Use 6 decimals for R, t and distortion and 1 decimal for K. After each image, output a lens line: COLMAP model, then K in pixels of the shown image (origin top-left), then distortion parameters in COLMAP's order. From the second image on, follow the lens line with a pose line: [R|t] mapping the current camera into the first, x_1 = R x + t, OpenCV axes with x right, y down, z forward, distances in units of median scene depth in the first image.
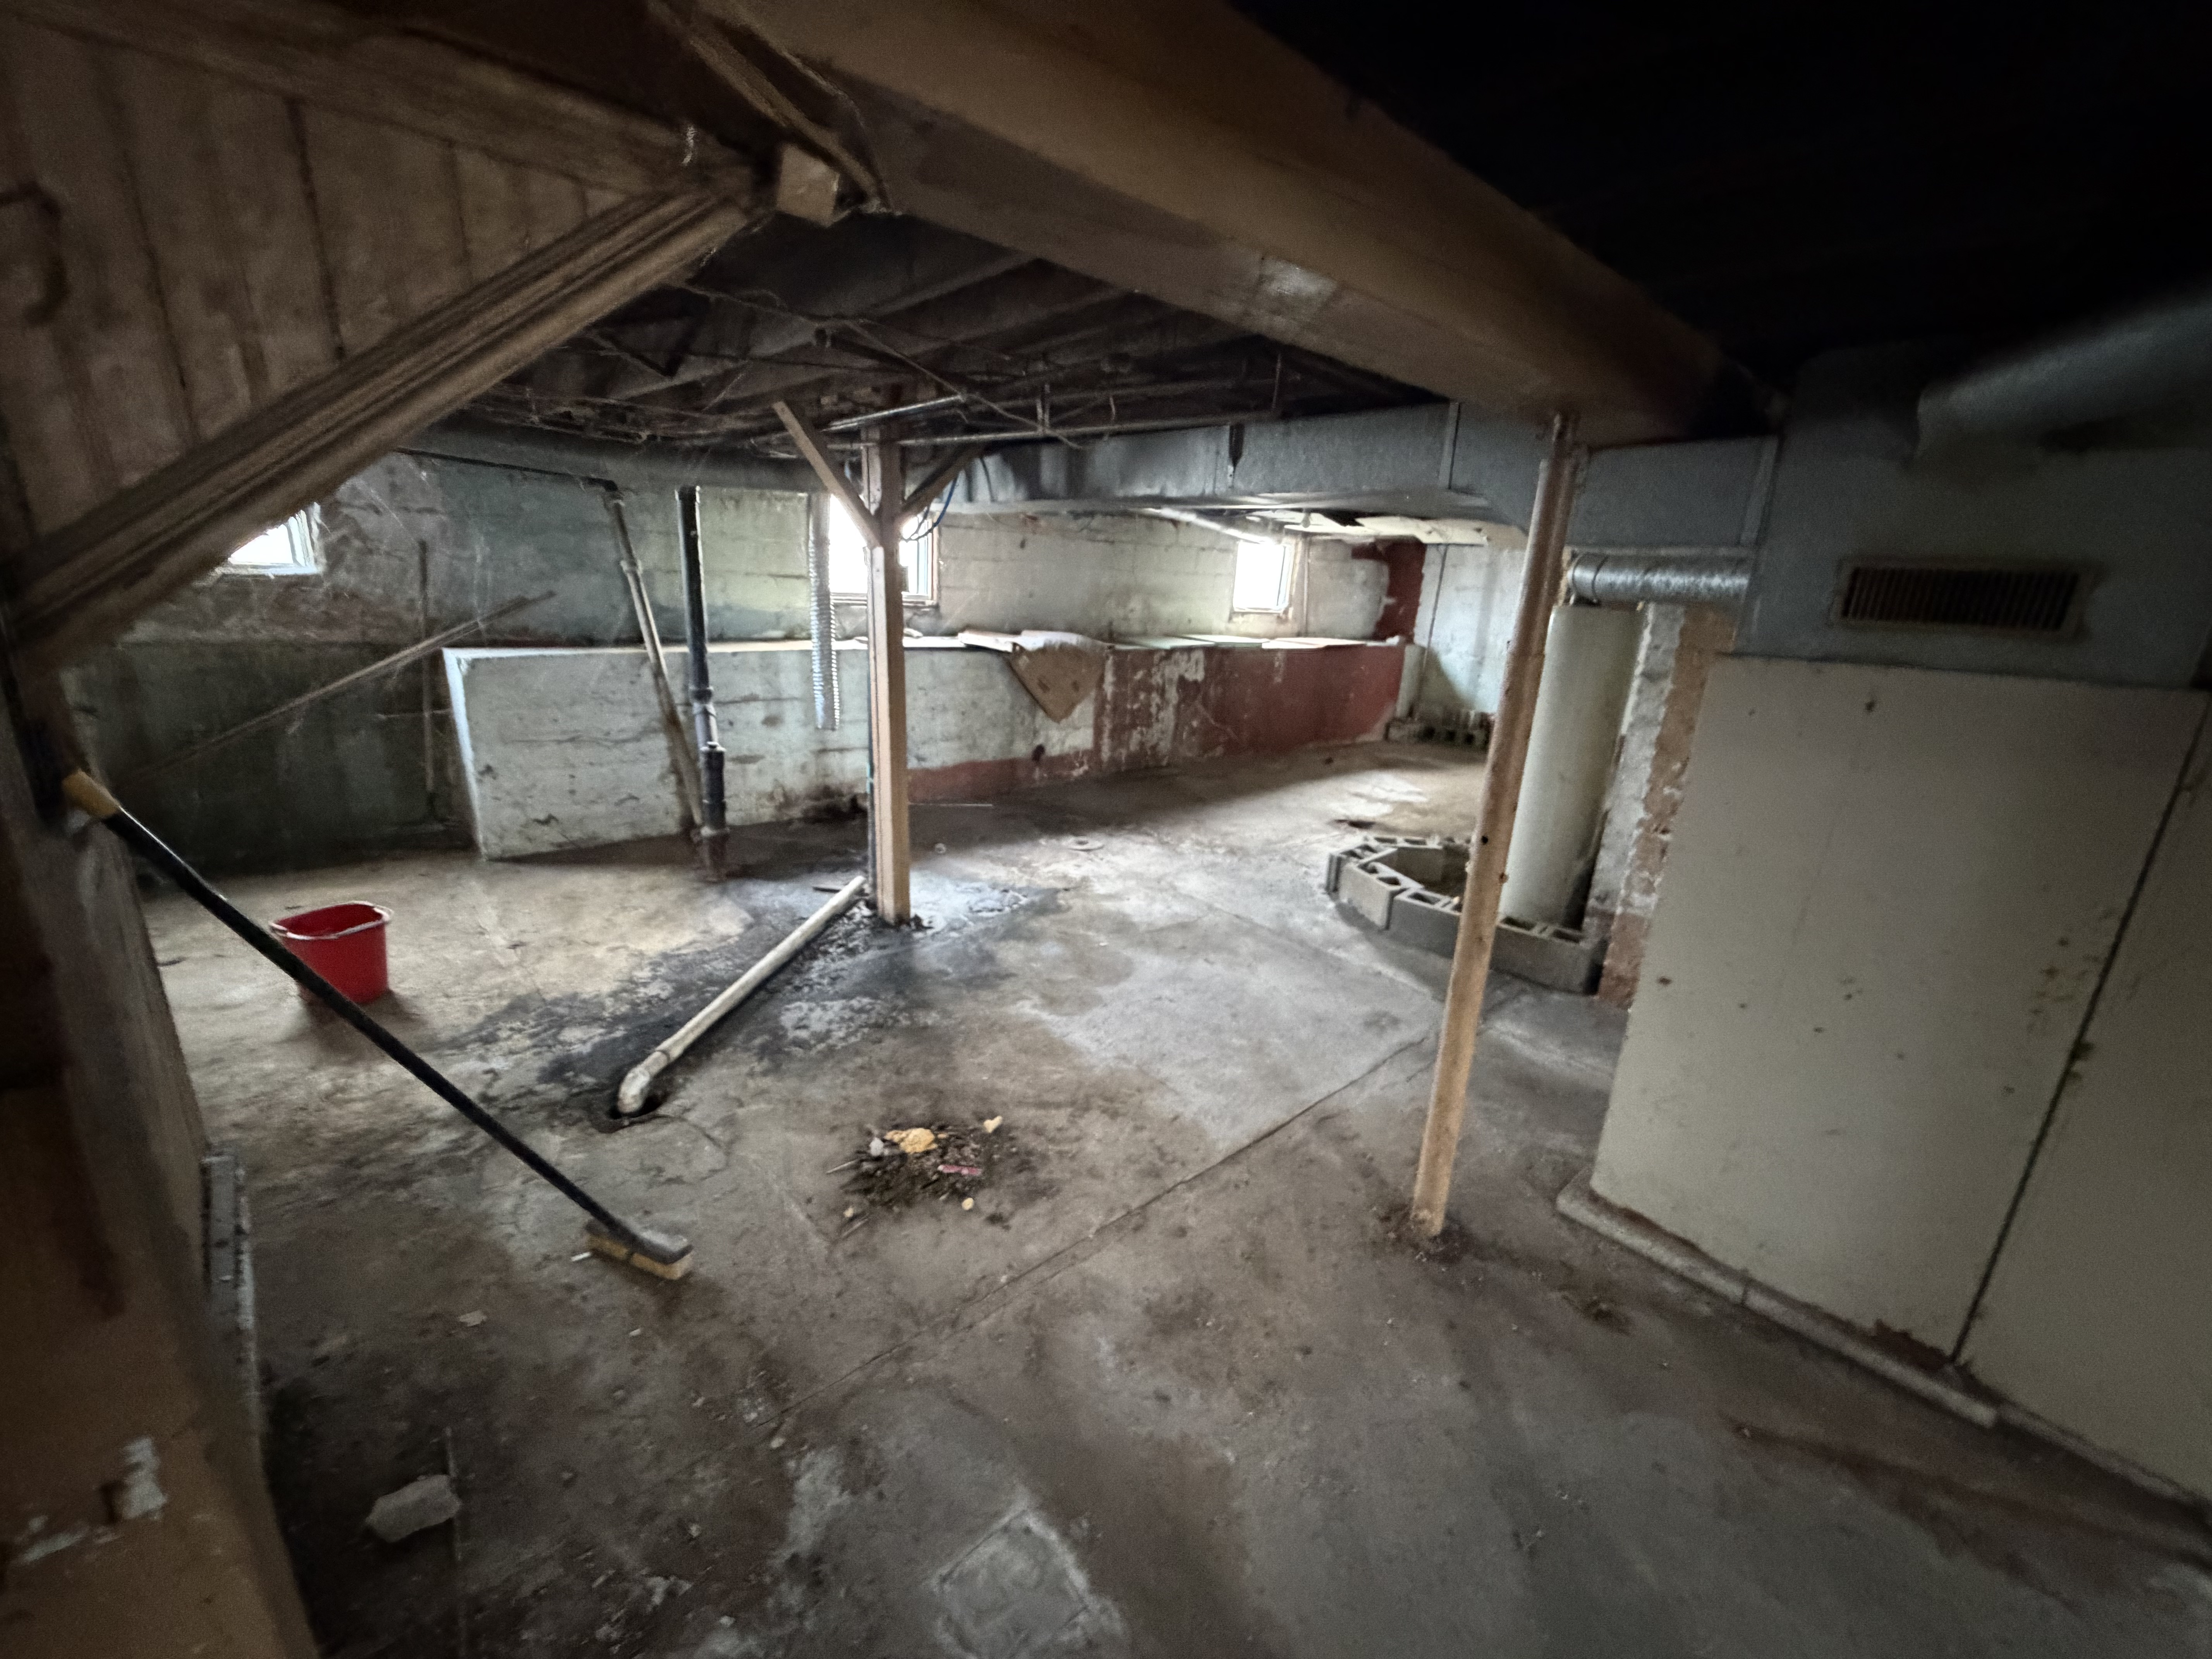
lens RADIAL K [[881.7, 0, 1105.5], [0, 881.7, 836.2], [0, 0, 1]] dist [0.000918, -0.000654]
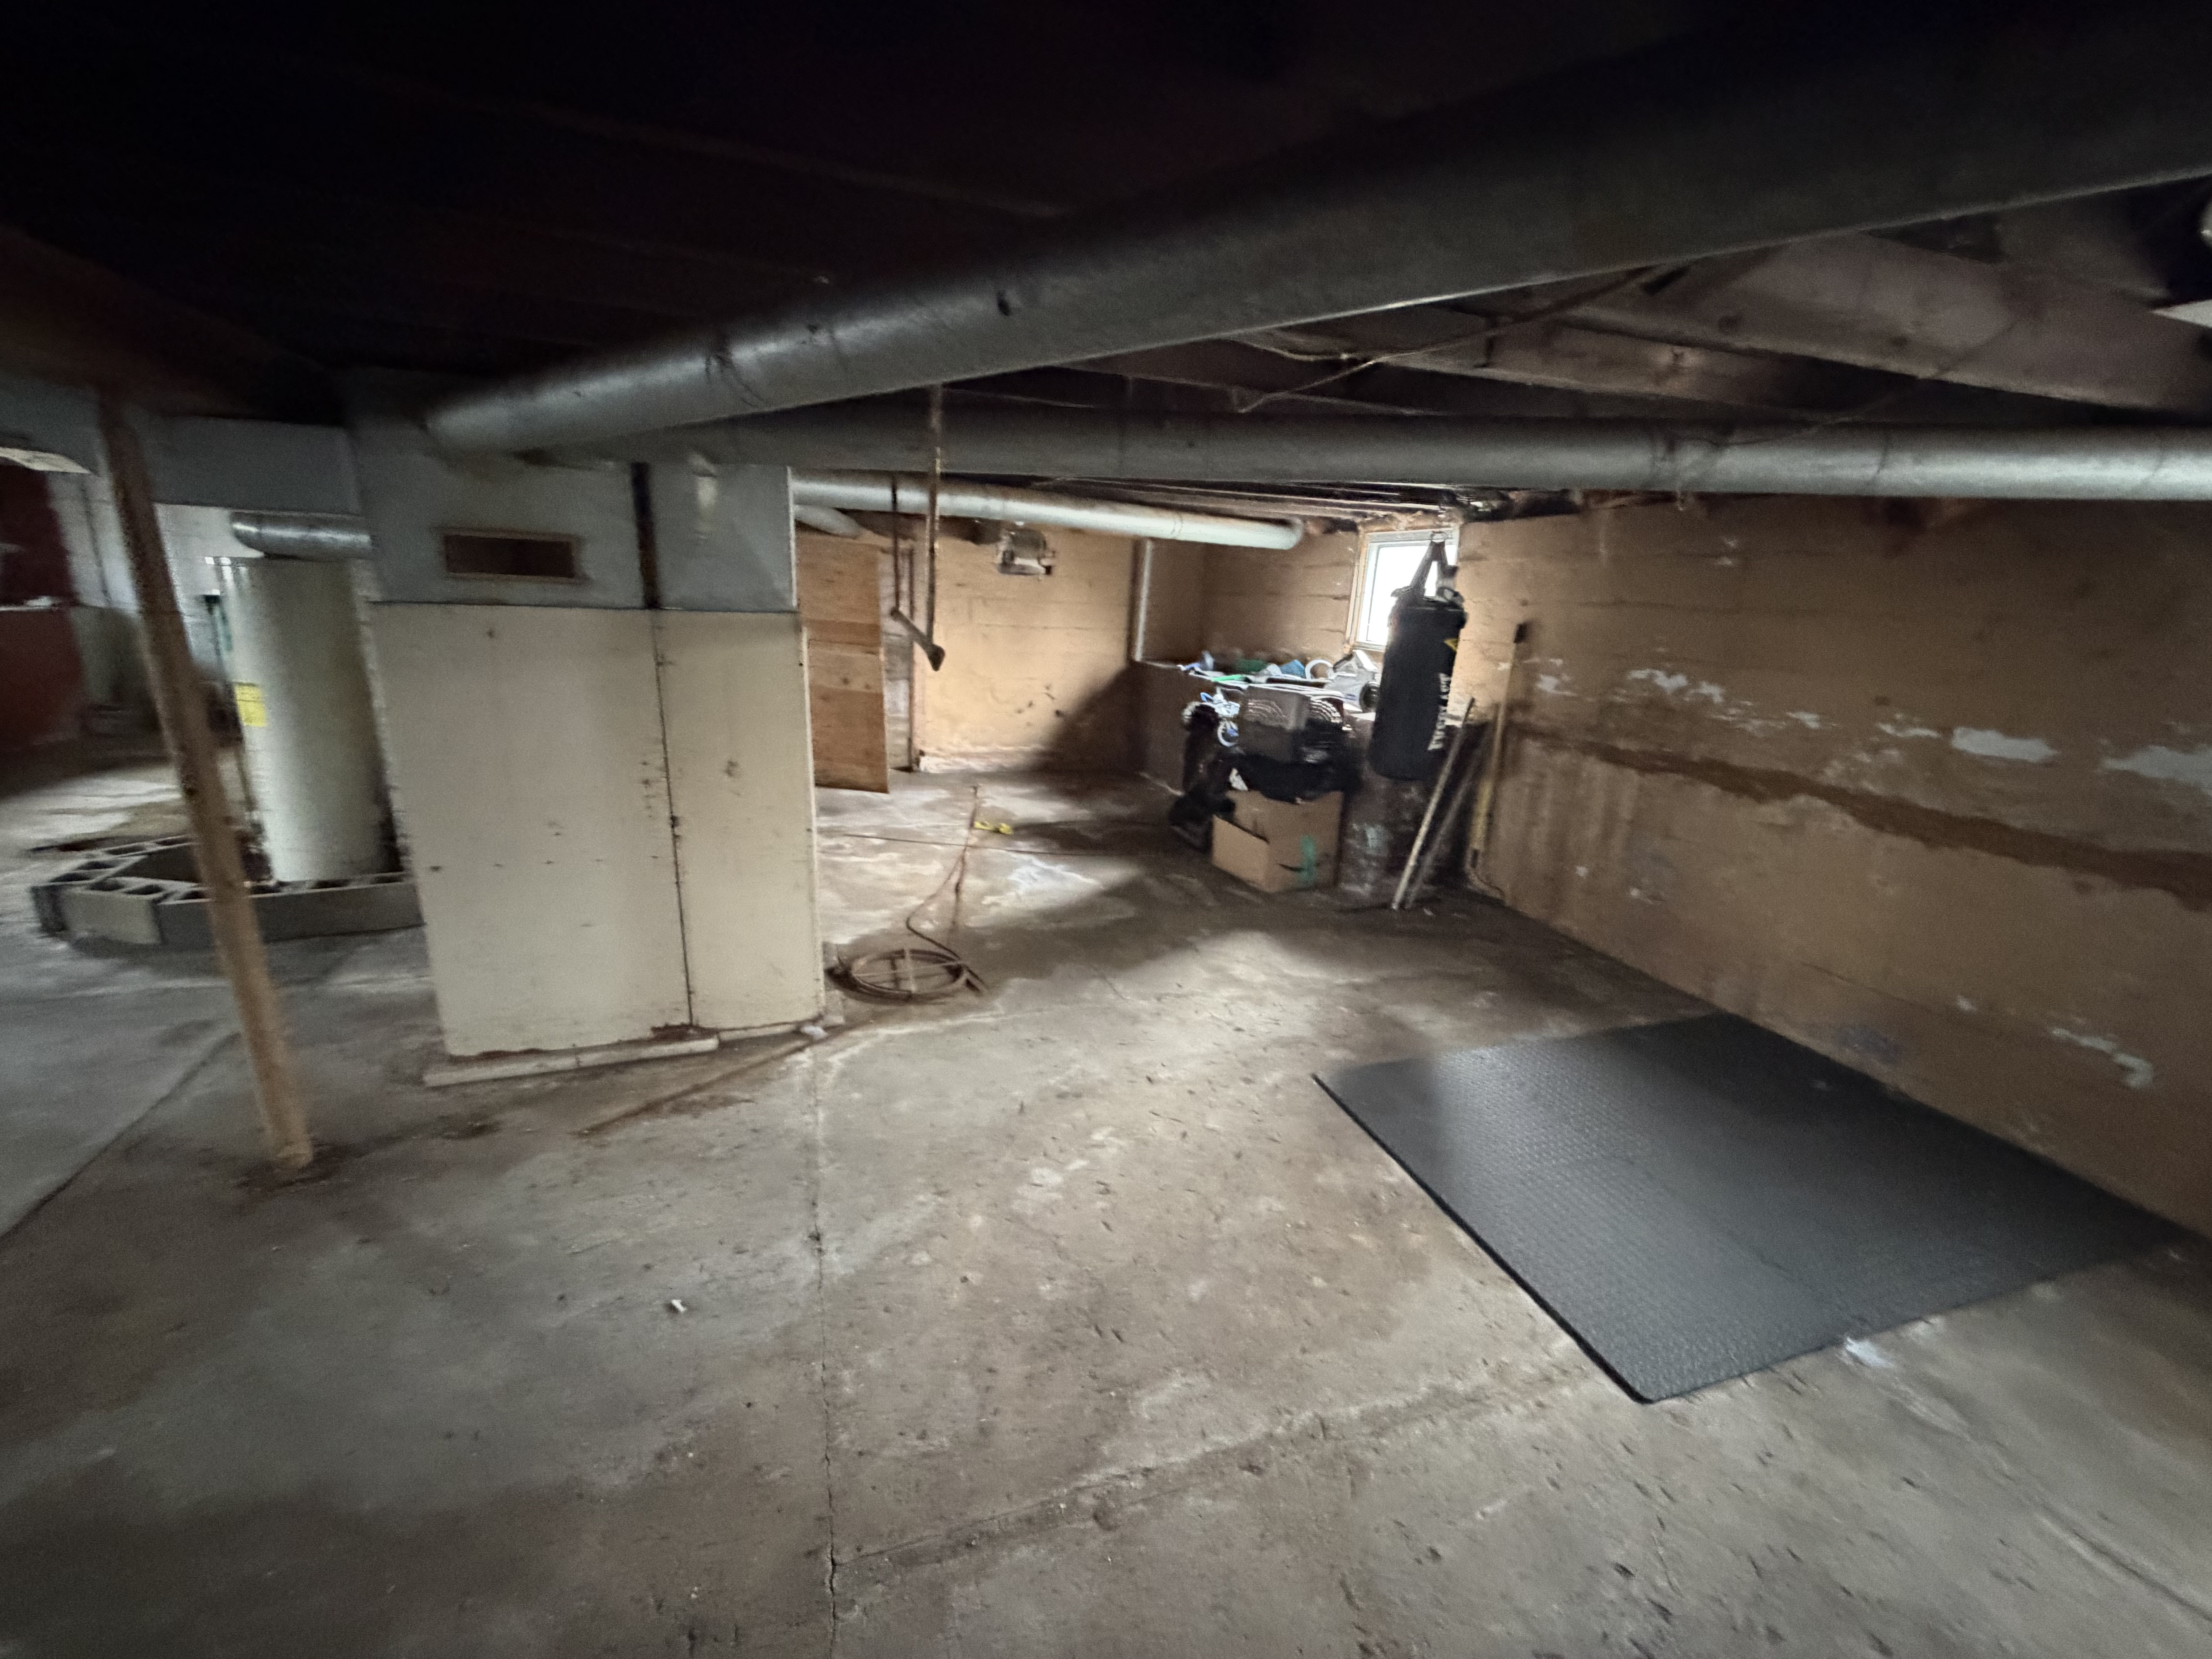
lens RADIAL K [[881.7, 0, 1105.5], [0, 881.7, 836.2], [0, 0, 1]] dist [0.000918, -0.000654]
pose [[0.401924, -0.280639, 0.871607, -0.032290], [0.230397, 0.952246, 0.200360, 0.050090], [-0.886213, 0.120287, 0.447389, -0.223525]]
